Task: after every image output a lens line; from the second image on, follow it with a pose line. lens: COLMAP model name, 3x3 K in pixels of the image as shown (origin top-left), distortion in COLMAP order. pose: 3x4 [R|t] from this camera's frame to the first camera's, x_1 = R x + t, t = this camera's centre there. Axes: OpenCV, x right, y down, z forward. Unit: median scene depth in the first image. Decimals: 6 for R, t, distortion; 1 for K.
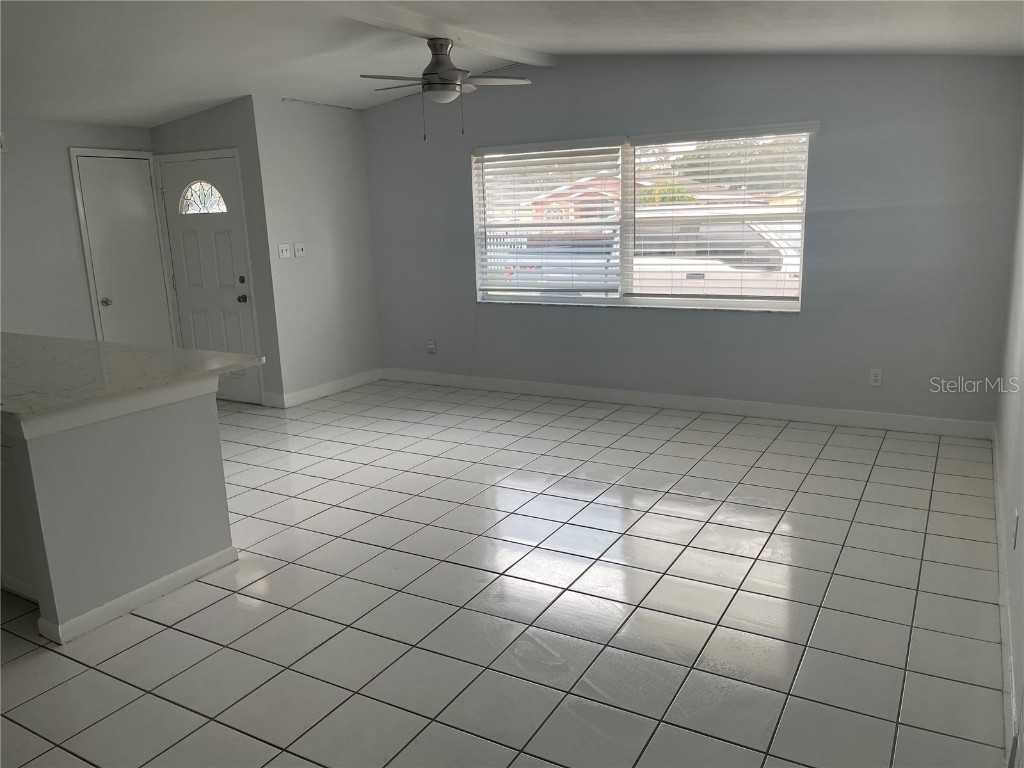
lens RADIAL K [[781.1, 0, 512.0], [0, 781.1, 384.0], [0, 0, 1]] dist [0.077878, -0.113387]
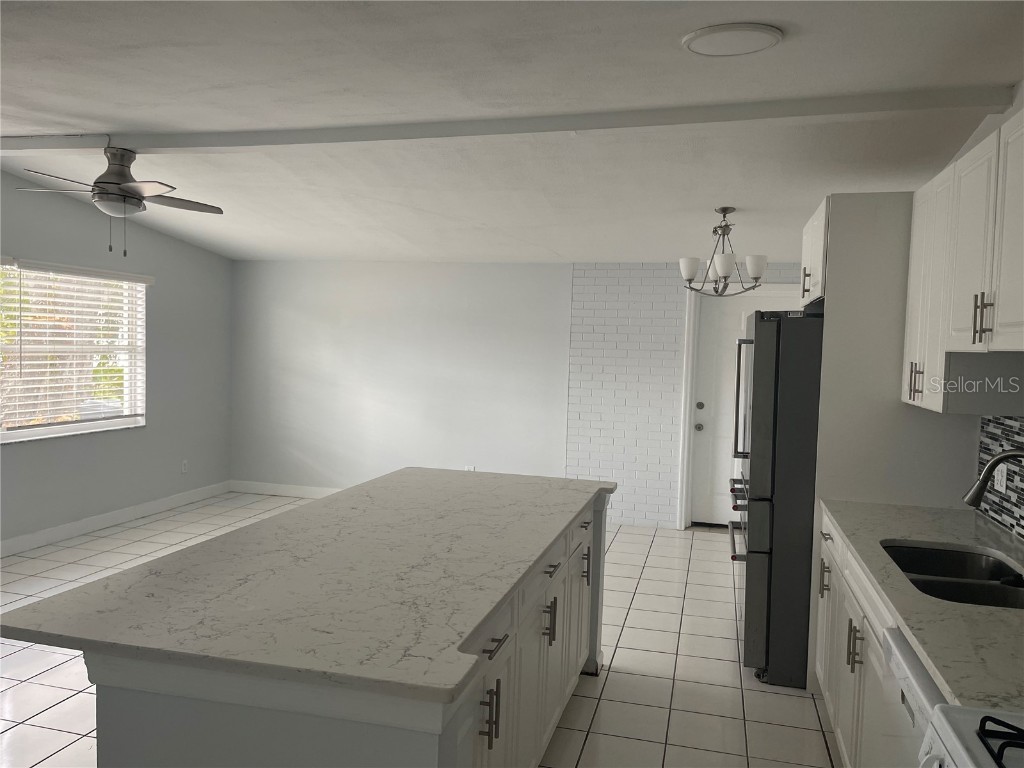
lens RADIAL K [[781.1, 0, 512.0], [0, 781.1, 384.0], [0, 0, 1]] dist [0.077878, -0.113387]
pose [[-0.248311, -0.027289, 0.968296, -0.985836], [0.183751, 0.980127, 0.074744, -0.145325], [-0.951093, 0.196485, -0.238361, 0.762251]]
